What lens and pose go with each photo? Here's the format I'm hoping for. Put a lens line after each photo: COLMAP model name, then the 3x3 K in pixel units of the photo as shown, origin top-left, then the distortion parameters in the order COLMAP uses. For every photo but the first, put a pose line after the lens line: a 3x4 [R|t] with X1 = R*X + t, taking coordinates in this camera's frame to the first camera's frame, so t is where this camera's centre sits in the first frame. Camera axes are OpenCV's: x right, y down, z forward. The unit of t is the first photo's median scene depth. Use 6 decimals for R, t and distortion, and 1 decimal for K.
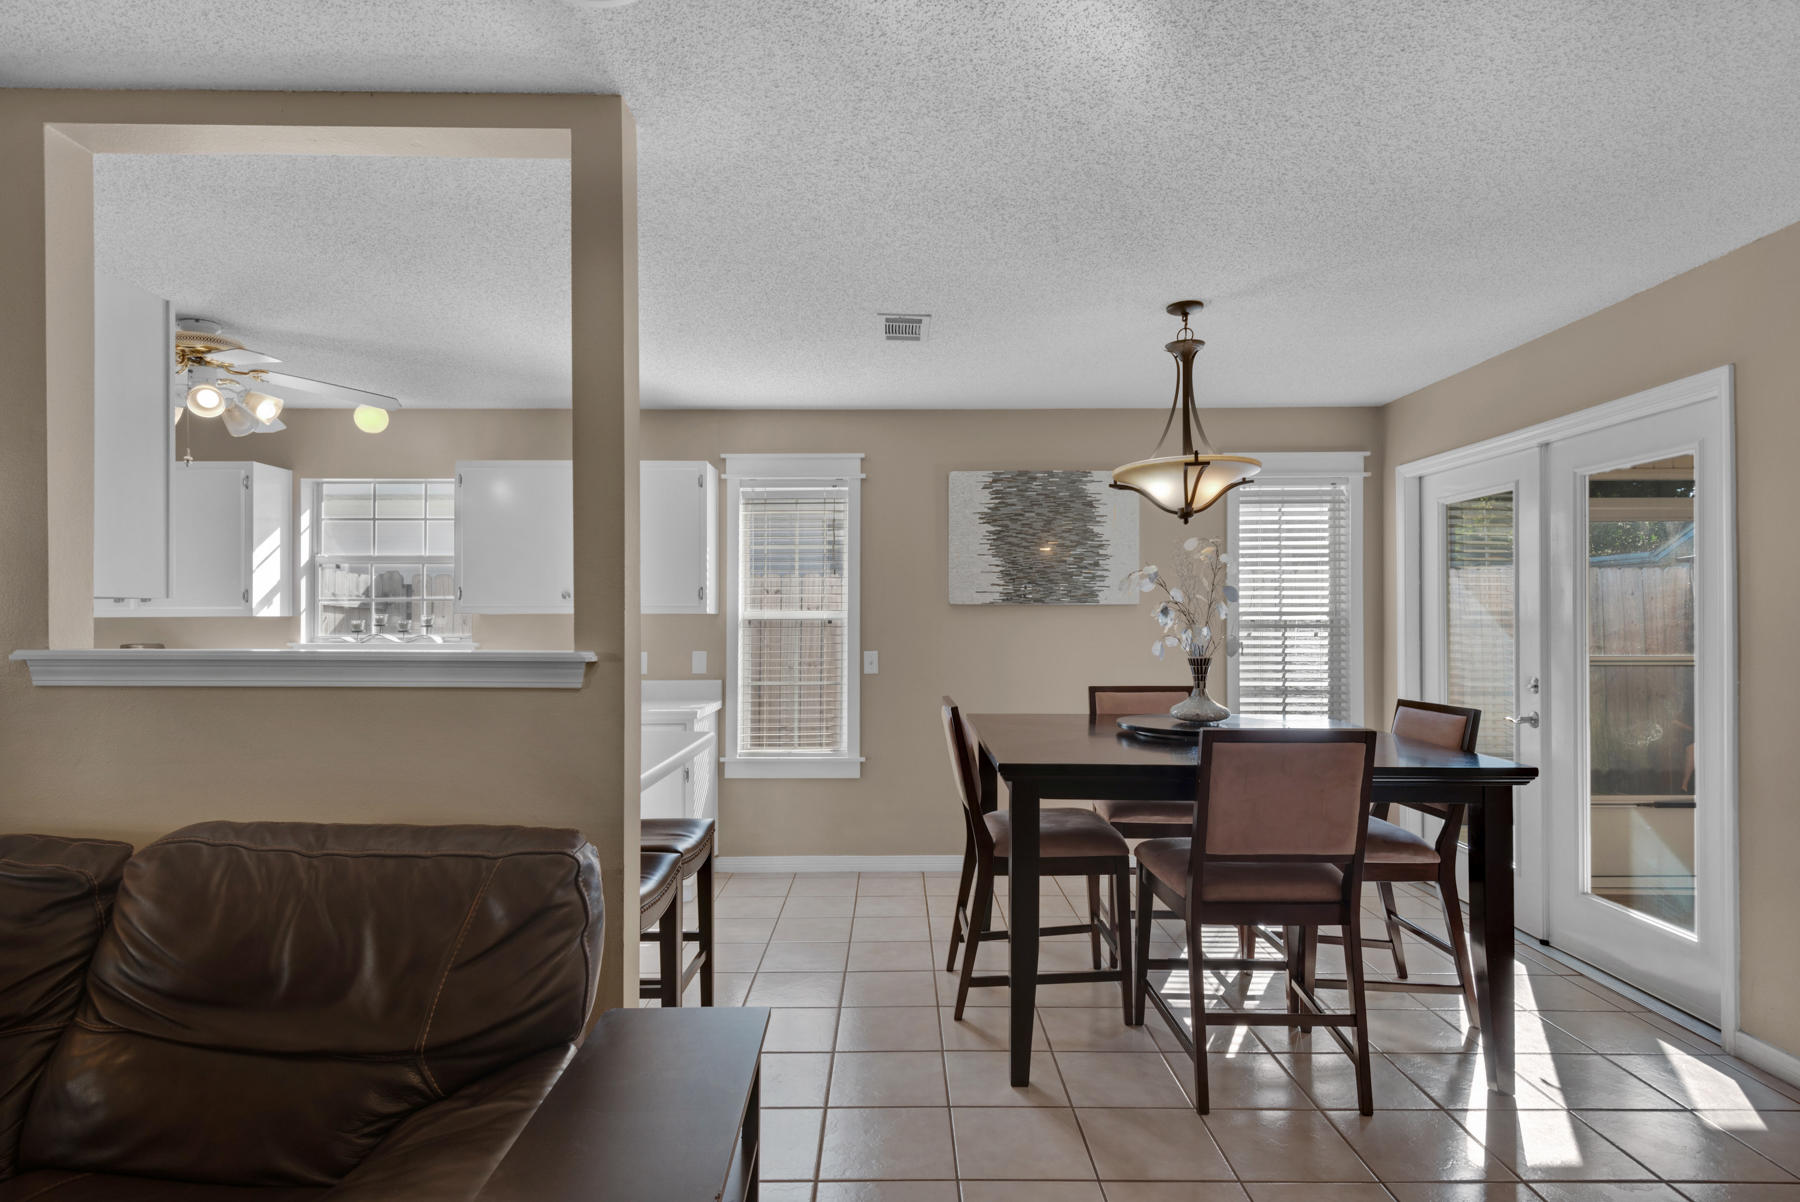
lens RADIAL K [[958.5, 0, 900.4], [0, 958.5, 613.5], [0, 0, 1]] dist [0.018203, -0.001080]
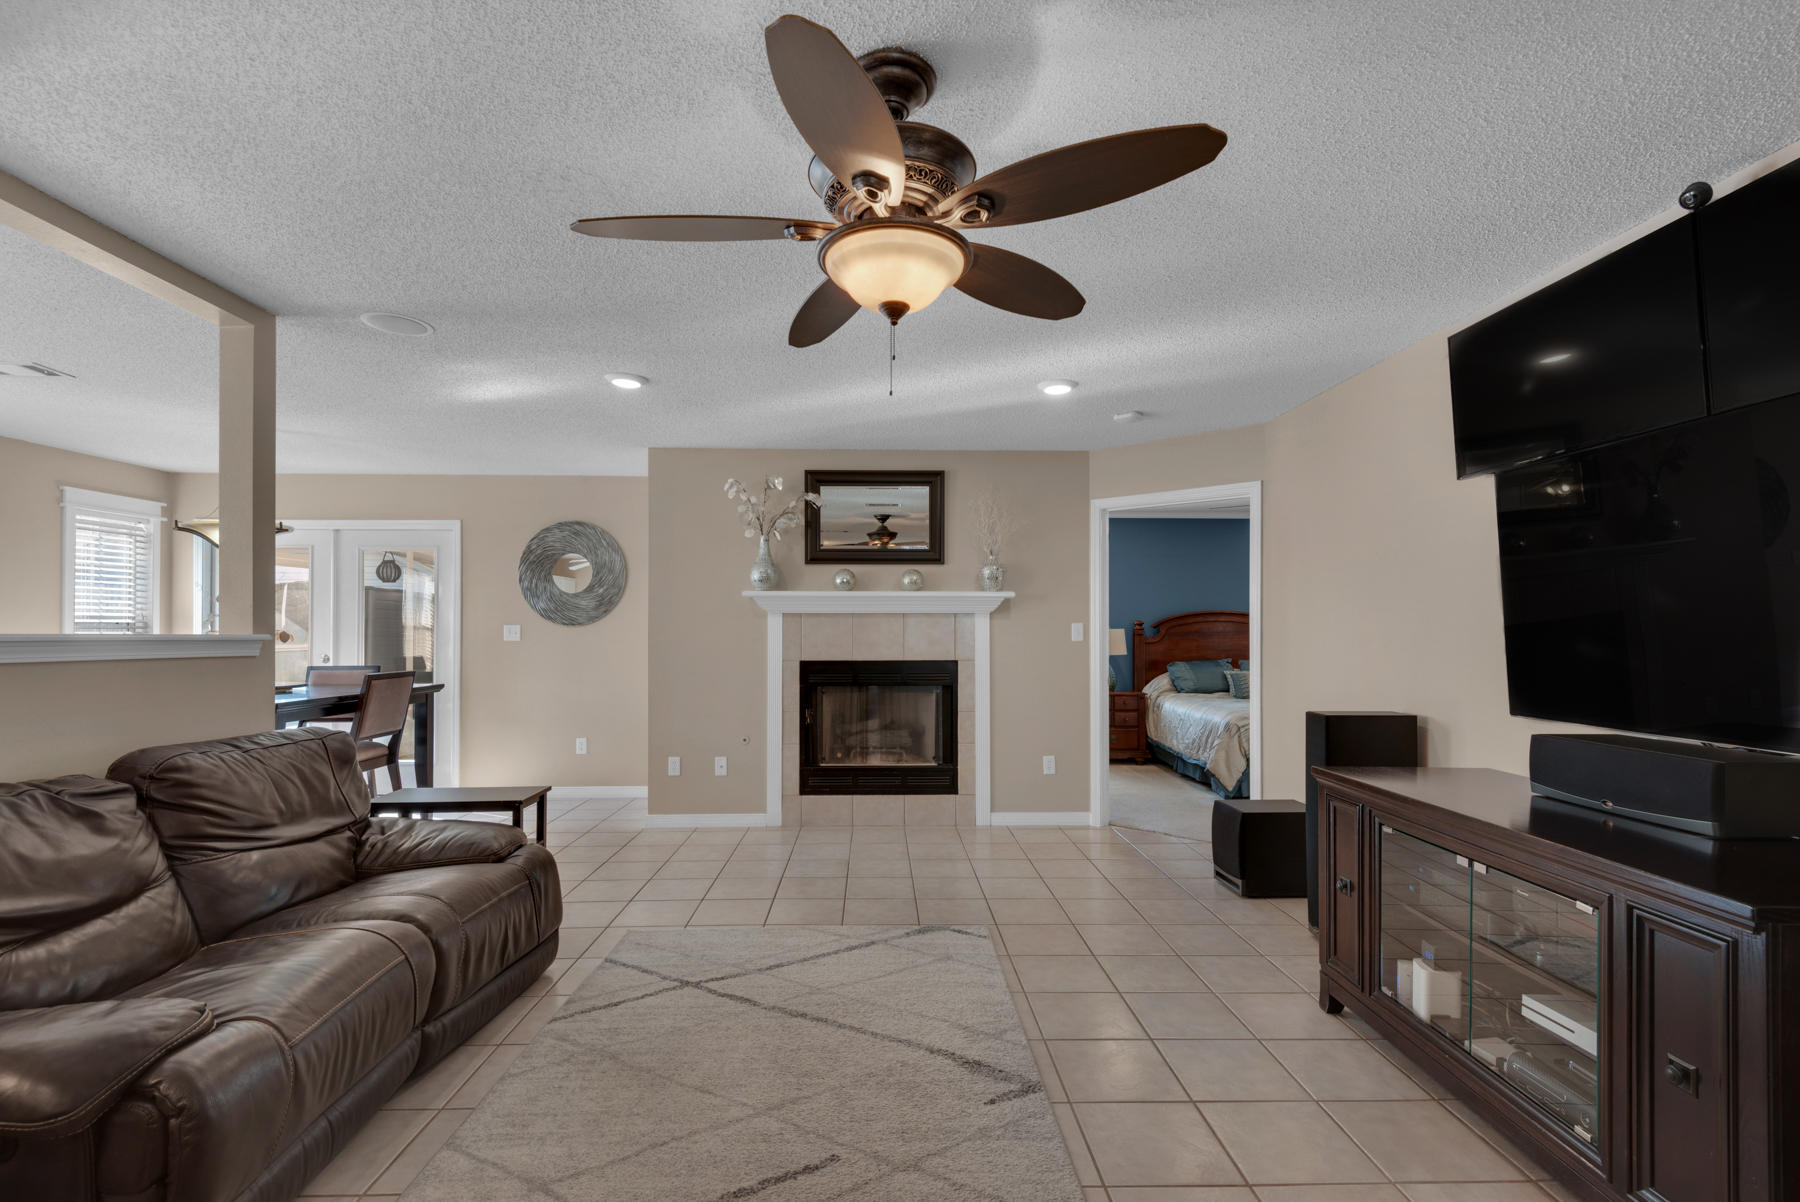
lens RADIAL K [[818.9, 0, 893.6], [0, 818.9, 612.4], [0, 0, 1]] dist [0.031350, -0.019217]
pose [[-0.018879, 0.019632, 0.999629, -1.123772], [-0.004946, 0.999793, -0.019728, 0.014220], [-0.999810, -0.005317, -0.018778, -0.059179]]
